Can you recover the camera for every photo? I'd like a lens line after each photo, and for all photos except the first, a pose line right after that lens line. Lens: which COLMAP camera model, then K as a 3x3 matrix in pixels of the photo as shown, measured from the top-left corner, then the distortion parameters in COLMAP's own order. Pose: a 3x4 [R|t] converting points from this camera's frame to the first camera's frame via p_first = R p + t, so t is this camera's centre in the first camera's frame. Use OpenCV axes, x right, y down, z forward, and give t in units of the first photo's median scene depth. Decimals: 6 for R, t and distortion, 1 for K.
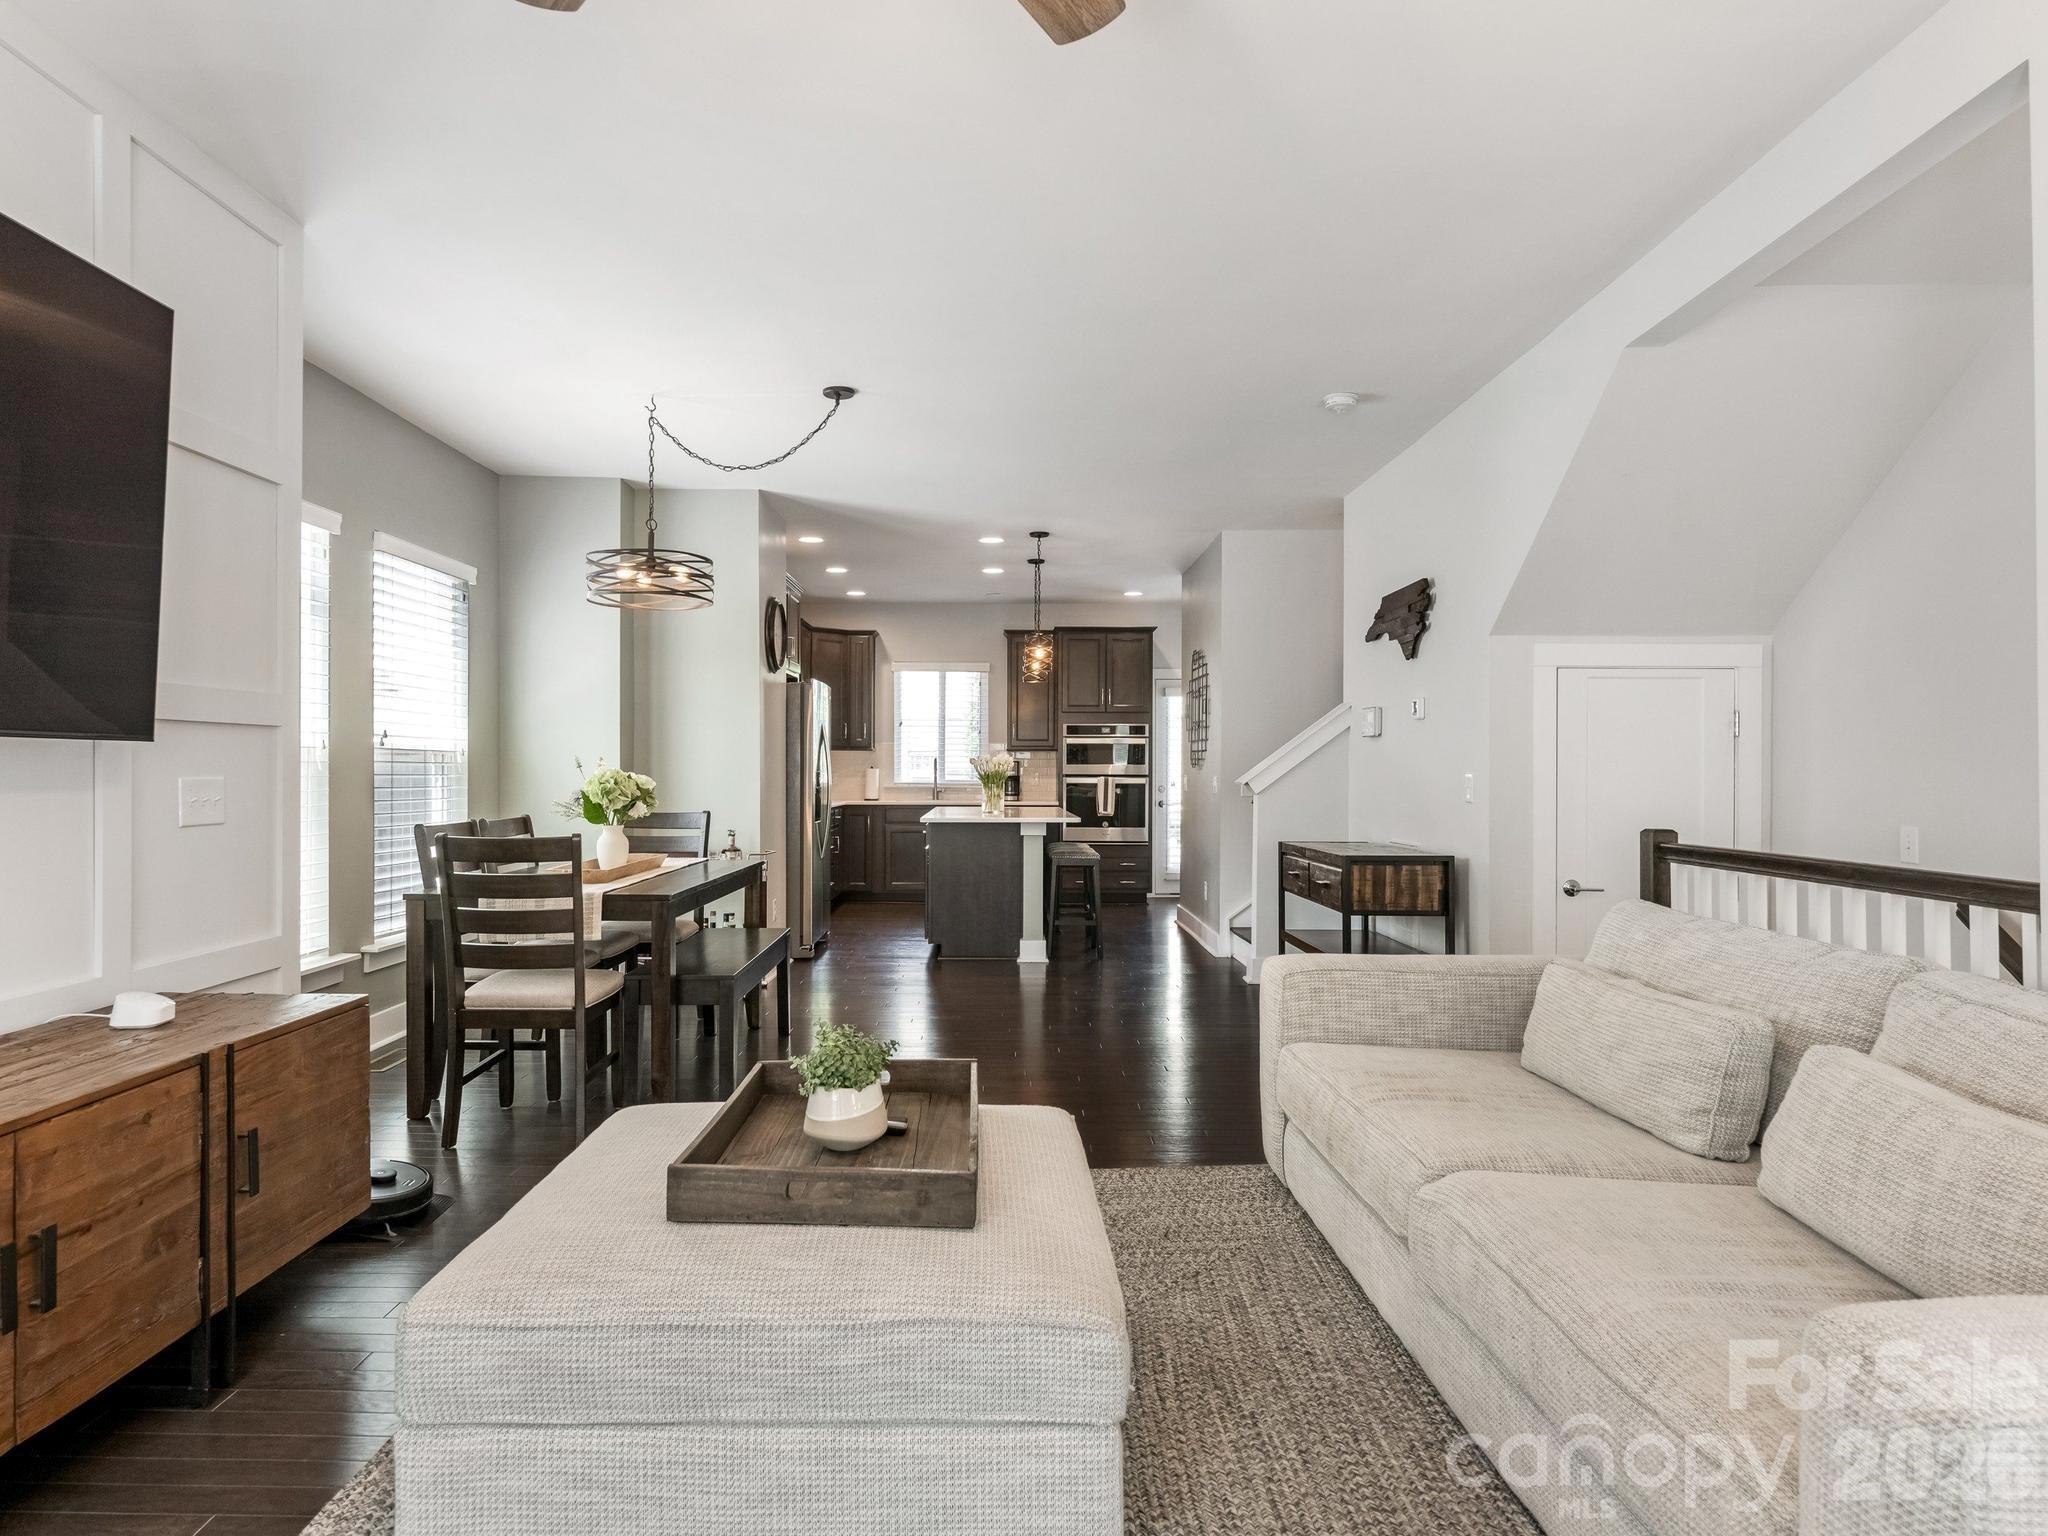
lens RADIAL K [[1104.8, 0, 1013.4], [0, 1104.8, 772.1], [0, 0, 1]] dist [-0.001199, -0.000005]
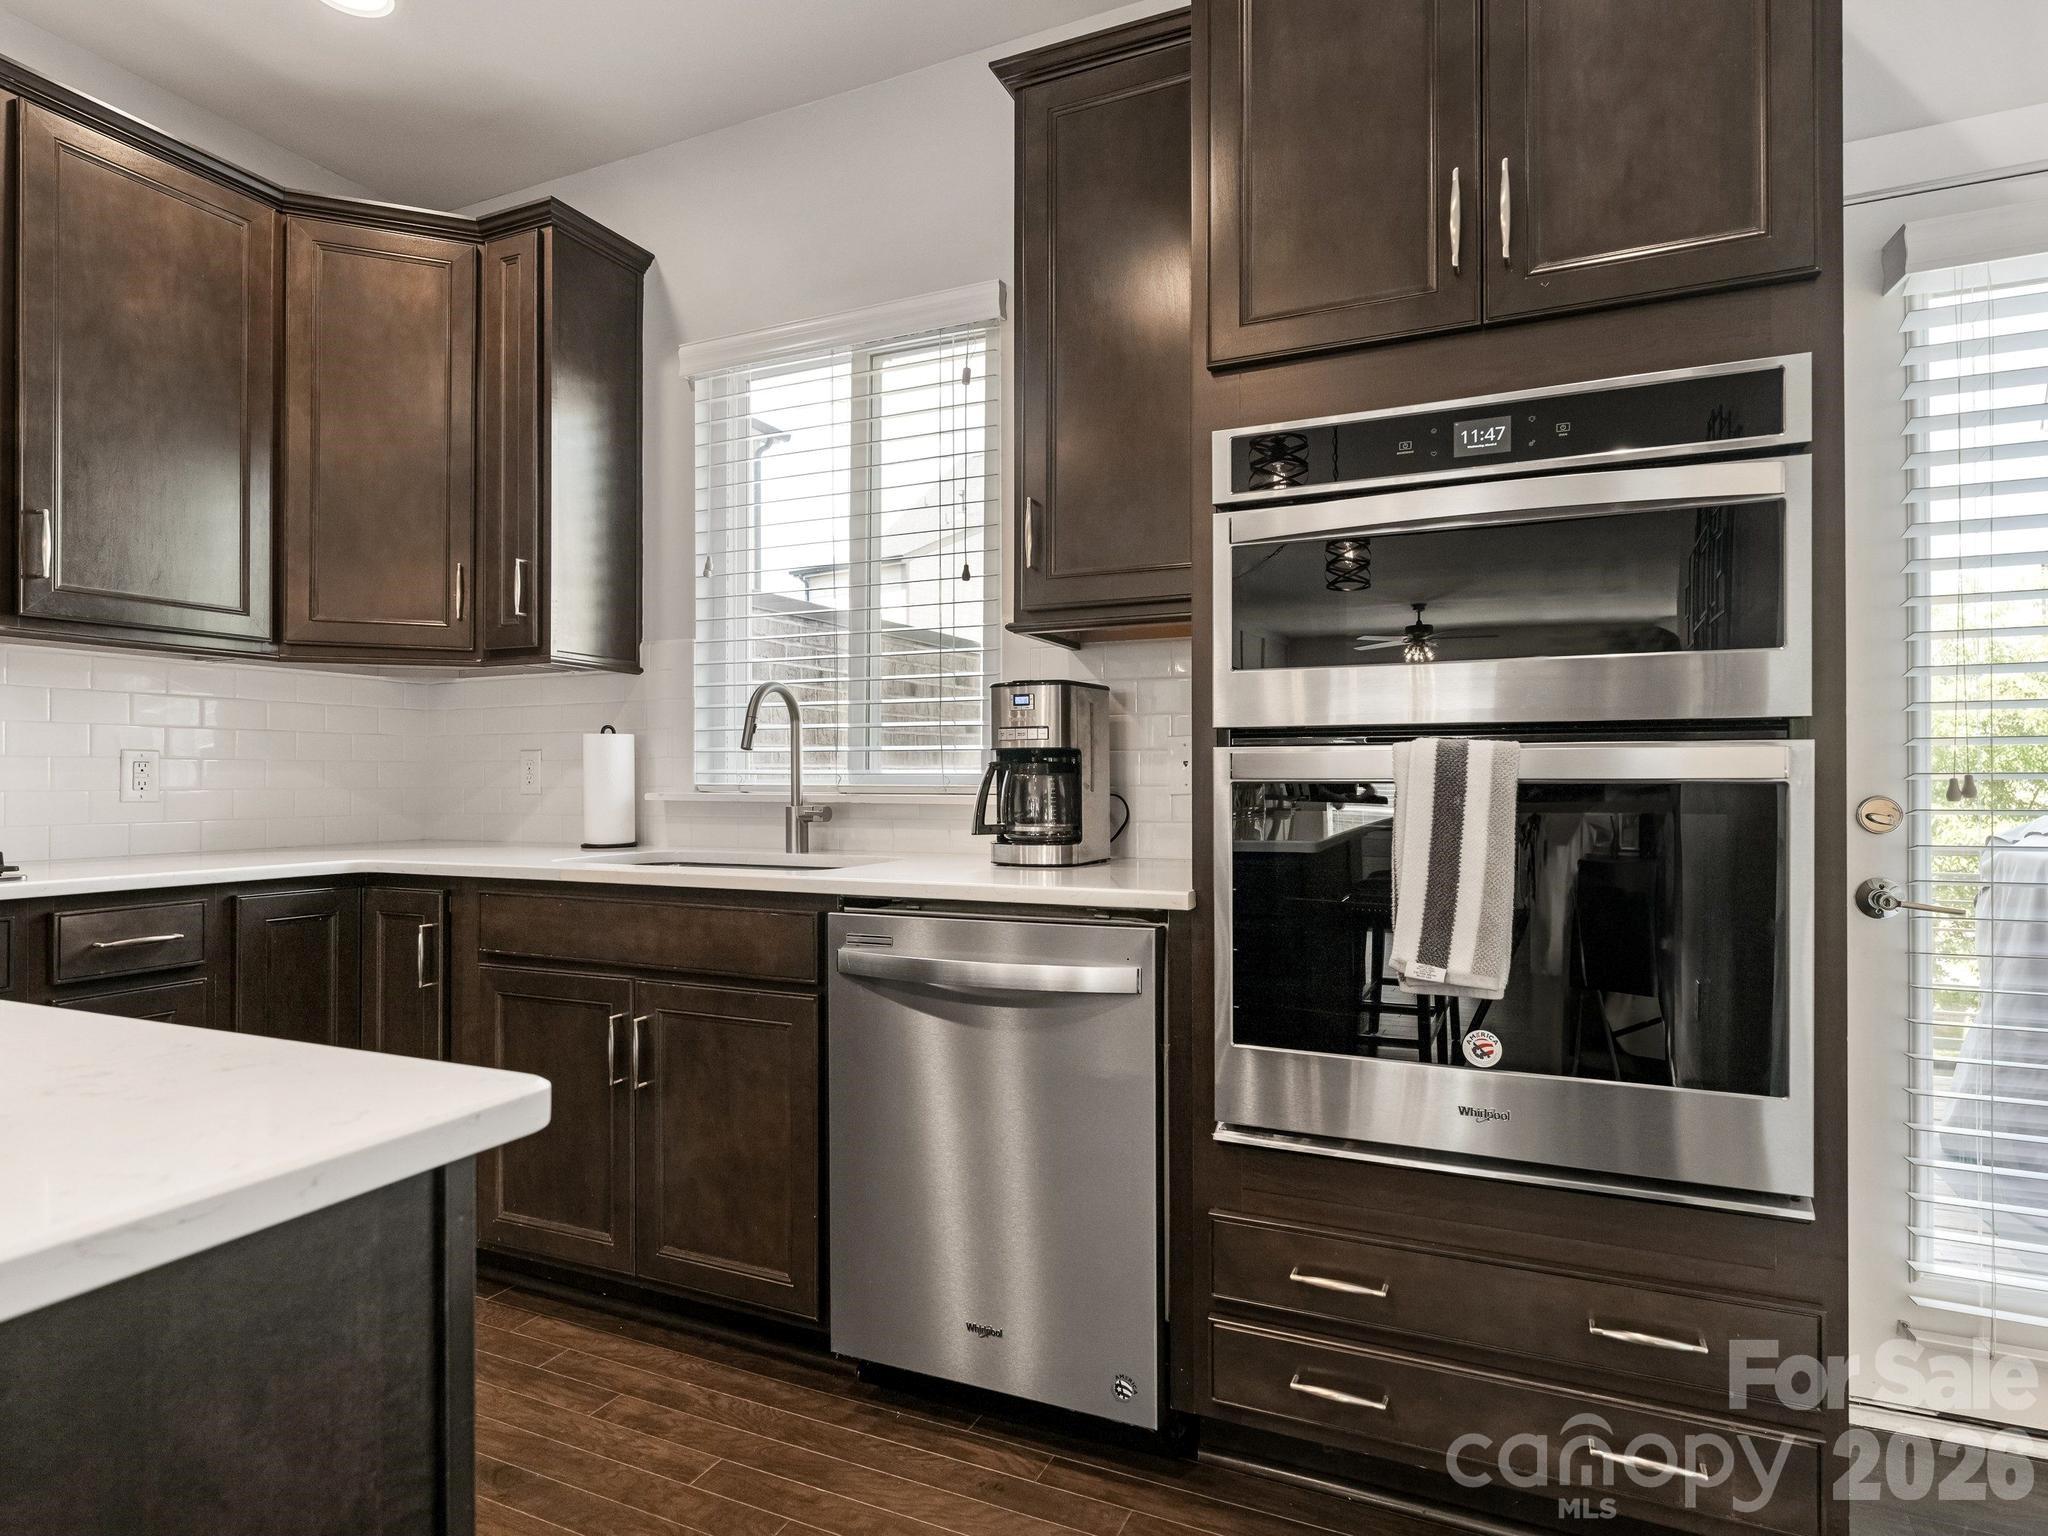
lens RADIAL K [[1138.4, 0, 1025.6], [0, 1138.4, 778.7], [0, 0, 1]] dist [-0.004140, -0.001719]
pose [[0.906856, -0.005390, -0.421406, 0.092611], [0.004064, 0.999984, -0.004043, 0.010475], [0.421420, 0.001954, 0.906863, 0.829367]]
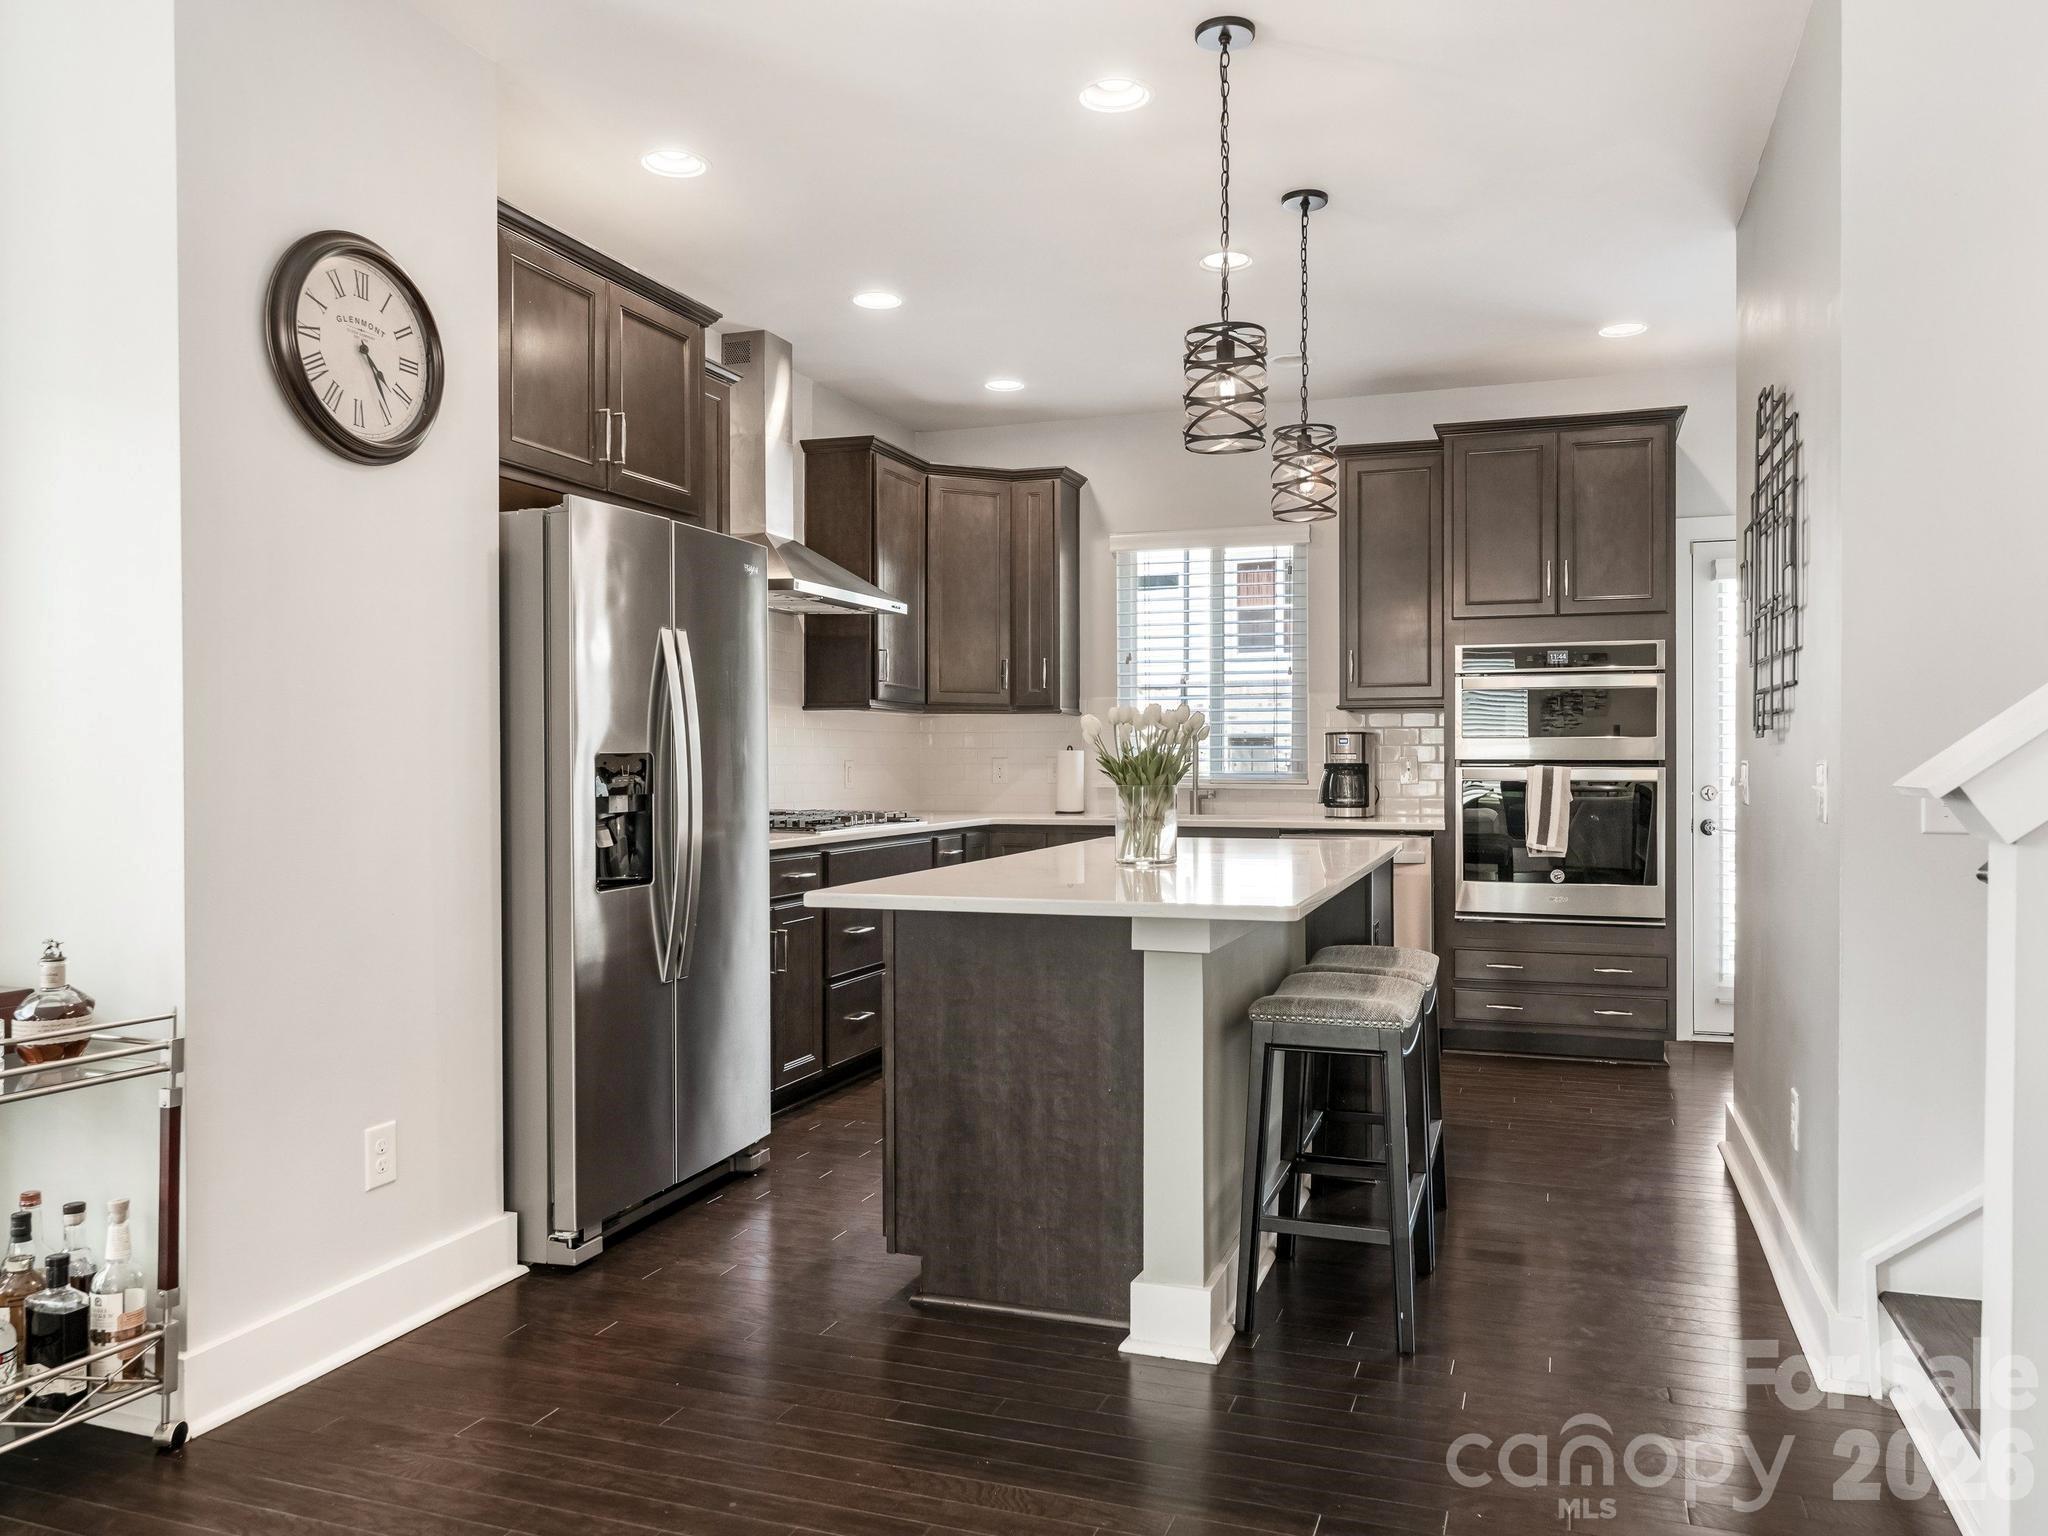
lens RADIAL K [[1448.0, 0, 1036.9], [0, 1448.0, 769.6], [0, 0, 1]] dist [-0.010938, 0.007208]
pose [[0.942597, -0.002348, -0.333924, 0.080525], [0.005065, 0.999961, 0.007265, 0.000930], [0.333894, -0.008540, 0.942572, 0.401115]]
